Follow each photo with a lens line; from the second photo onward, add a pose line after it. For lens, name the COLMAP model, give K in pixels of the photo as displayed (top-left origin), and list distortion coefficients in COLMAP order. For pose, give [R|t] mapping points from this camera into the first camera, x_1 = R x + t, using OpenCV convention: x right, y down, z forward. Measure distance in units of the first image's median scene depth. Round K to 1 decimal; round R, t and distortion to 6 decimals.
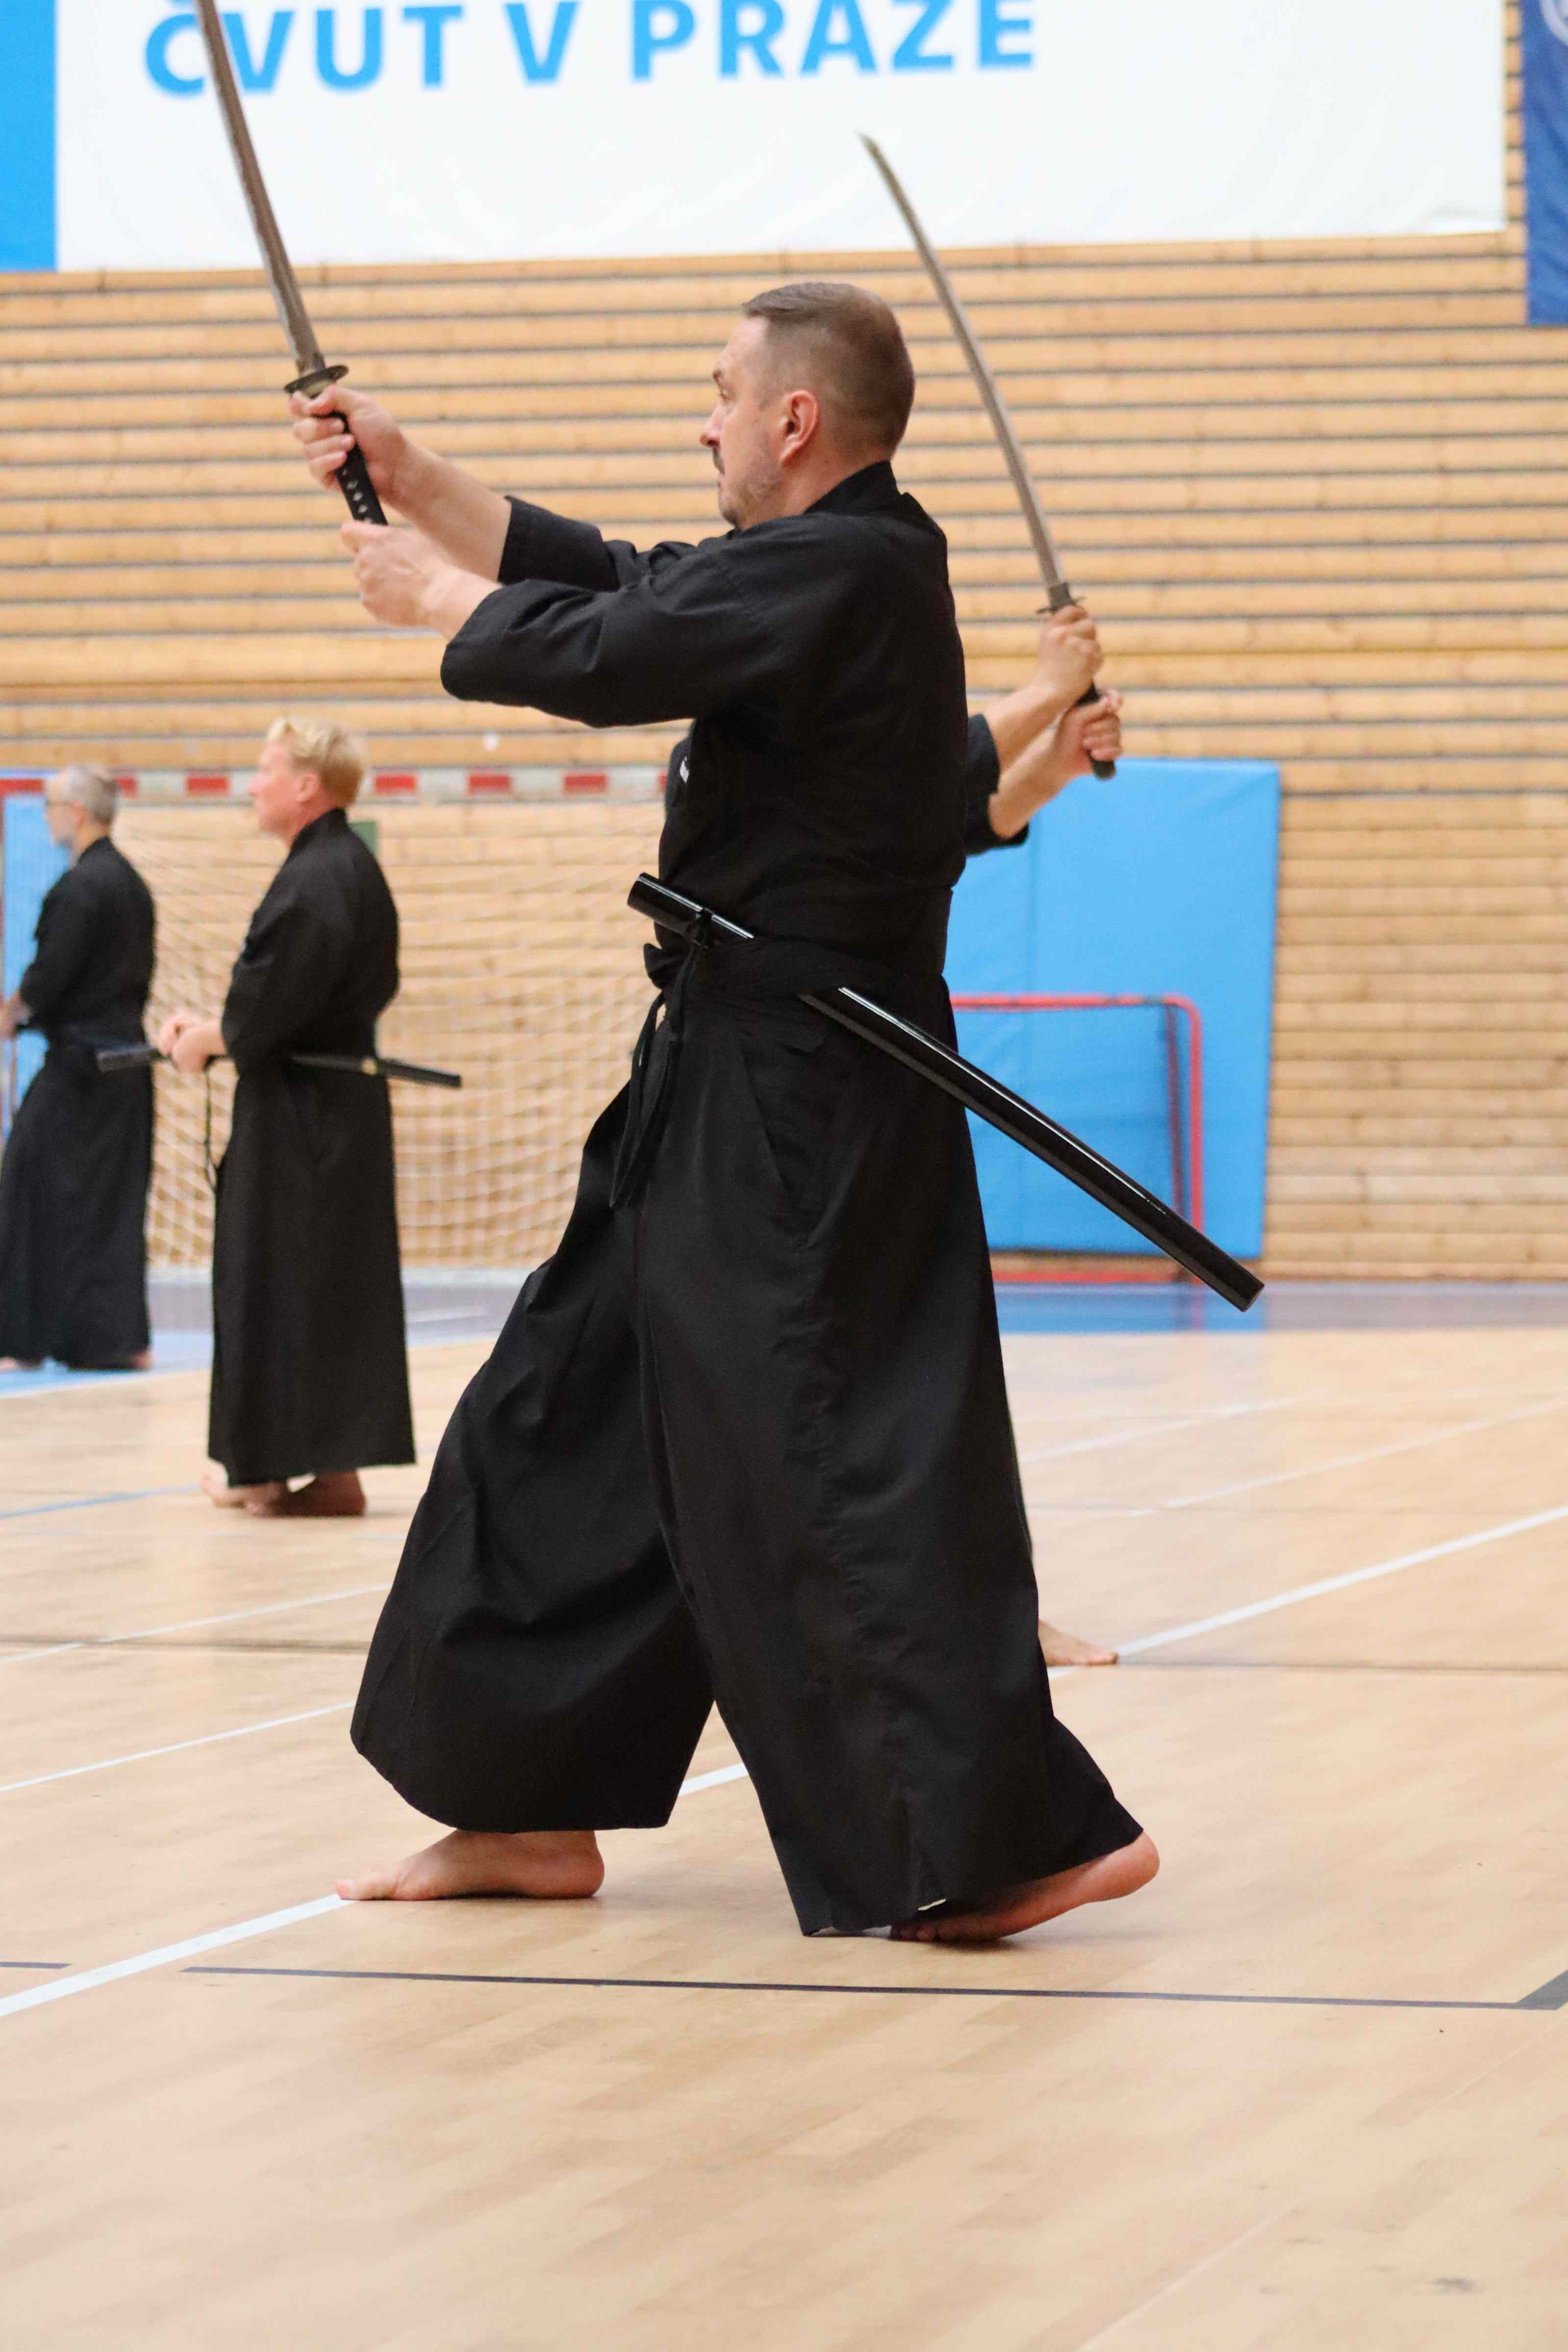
lens RADIAL K [[8656.9, 0, 784.2], [0, 8656.9, 1166.3], [0, 0, 1]] dist [0.332517, 0.000000]
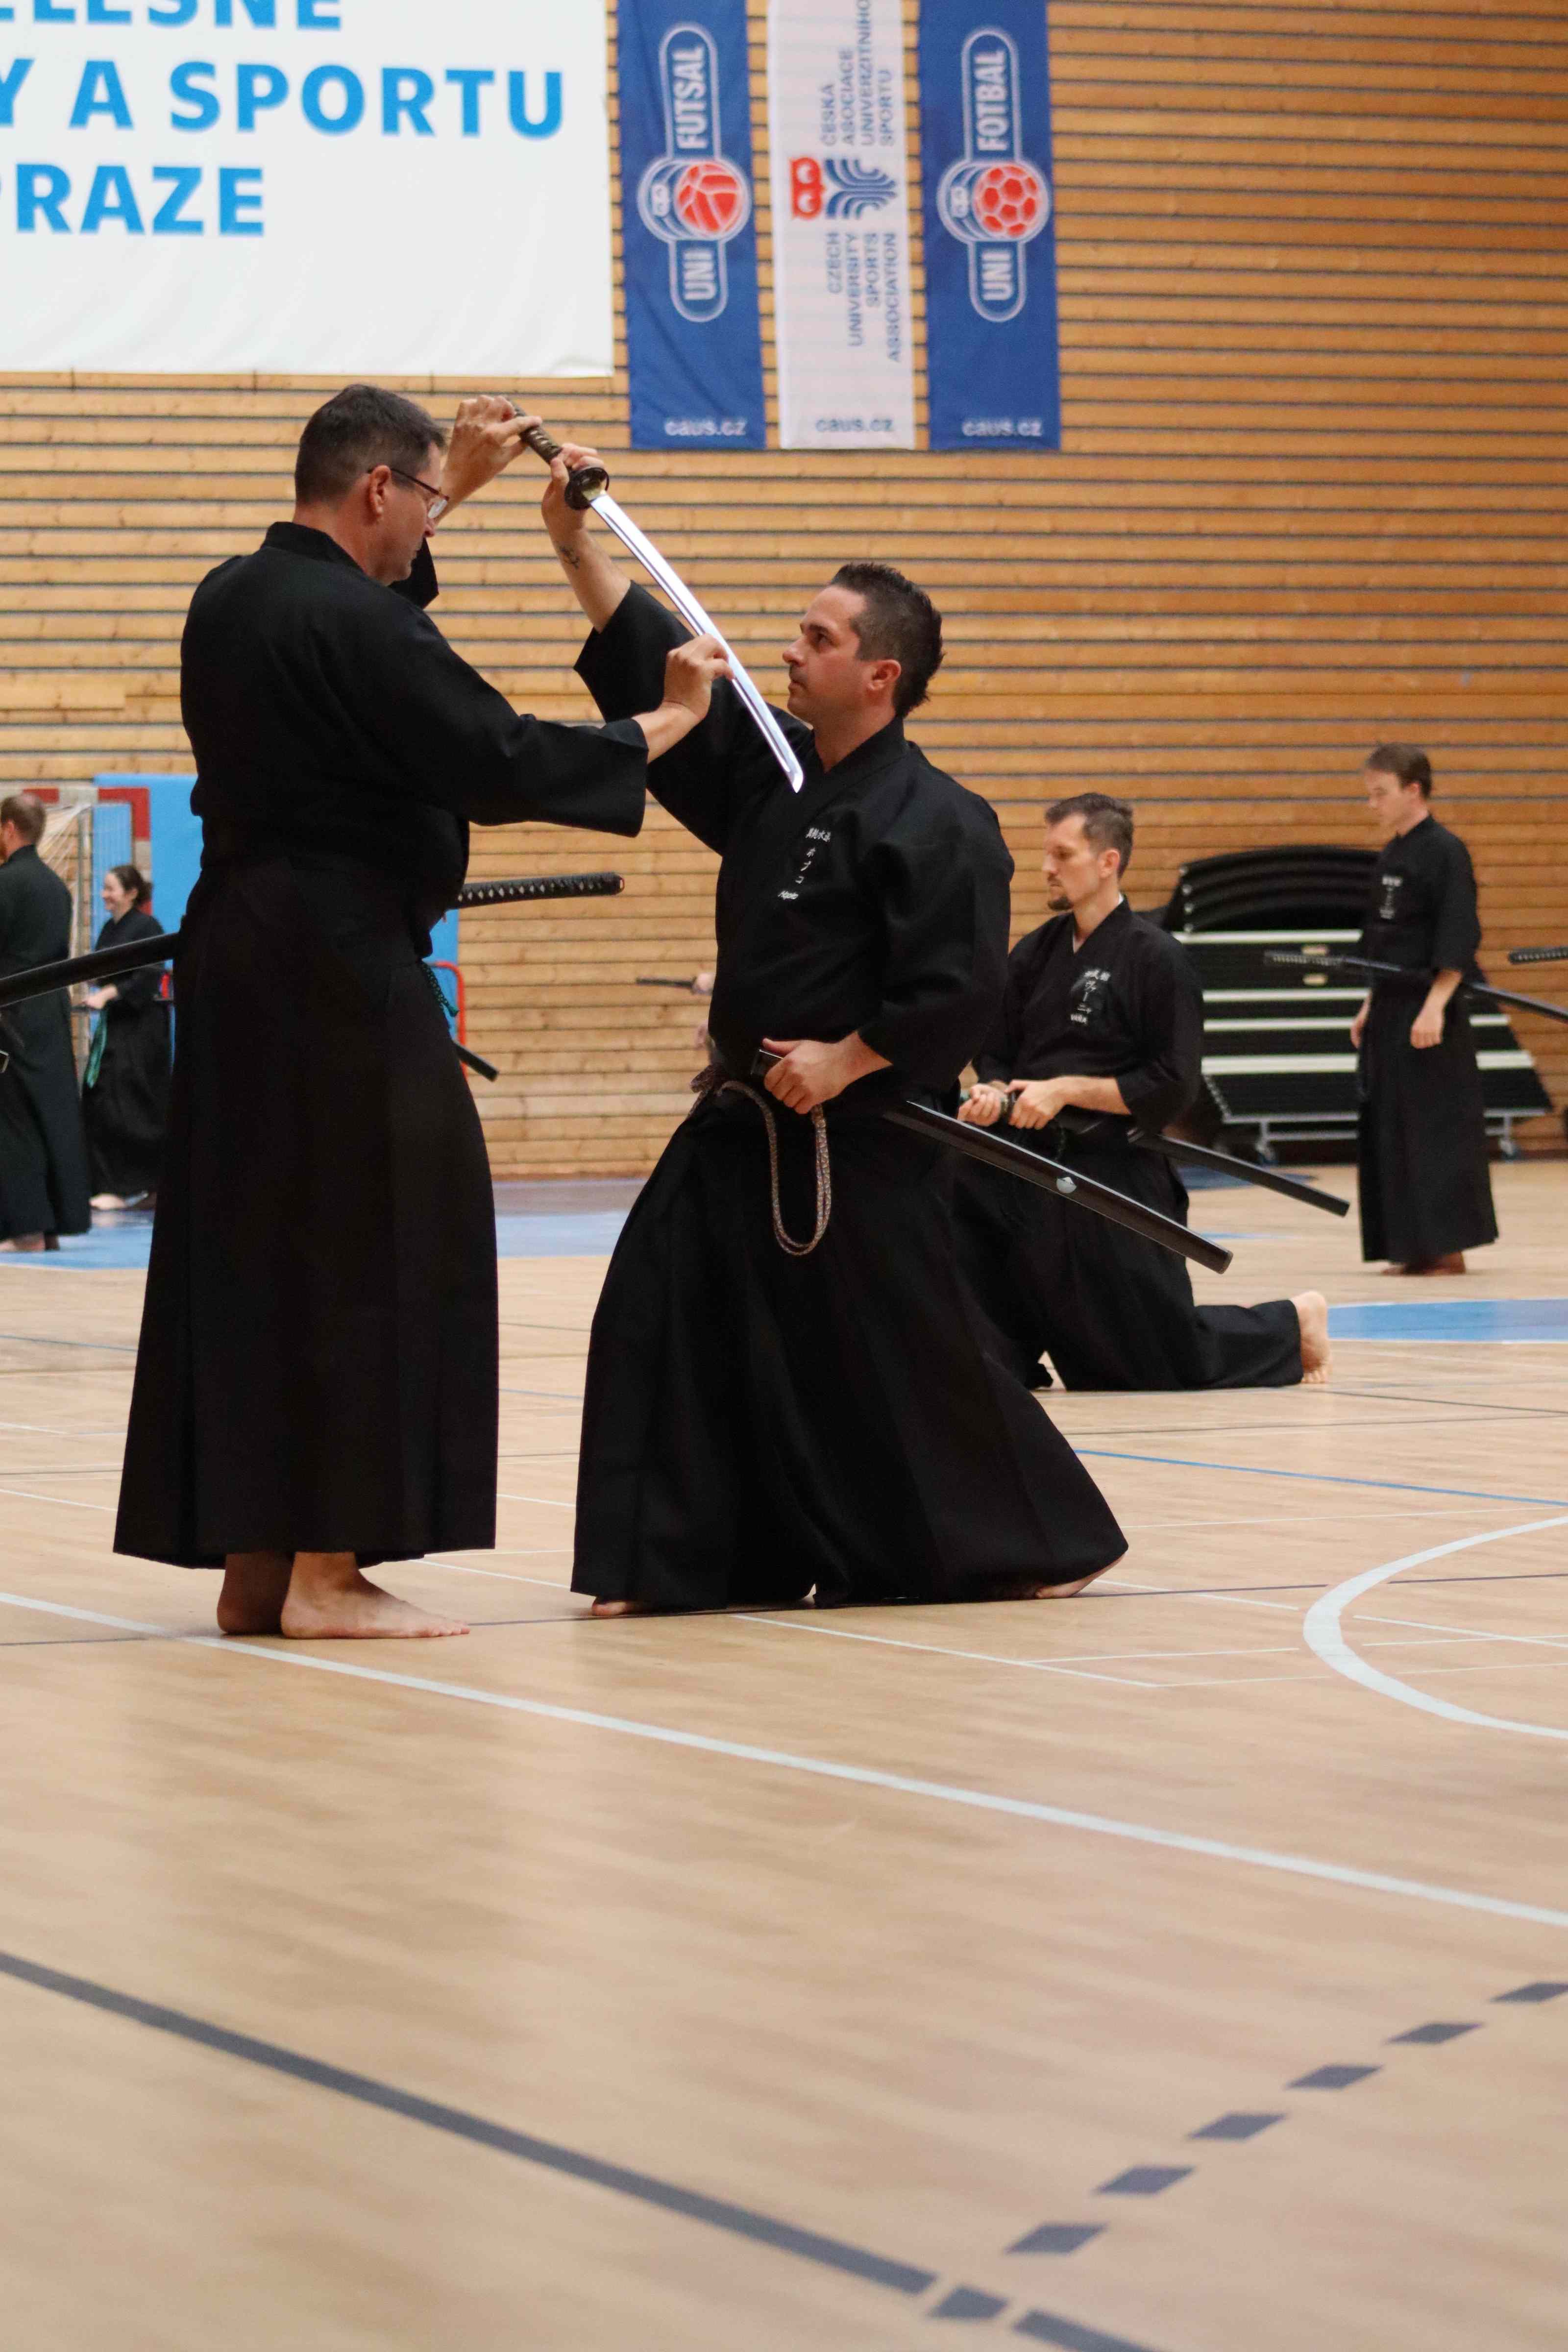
lens RADIAL K [[8656.9, 0, 783.8], [0, 8656.9, 1183.0], [0, 0, 1]] dist [0.332517, 0.000000]
pose [[0.845461, -0.020717, 0.533635, -0.593364], [0.023873, 0.999715, 0.000989, 0.013356], [-0.533503, 0.011903, 0.845714, -0.118264]]
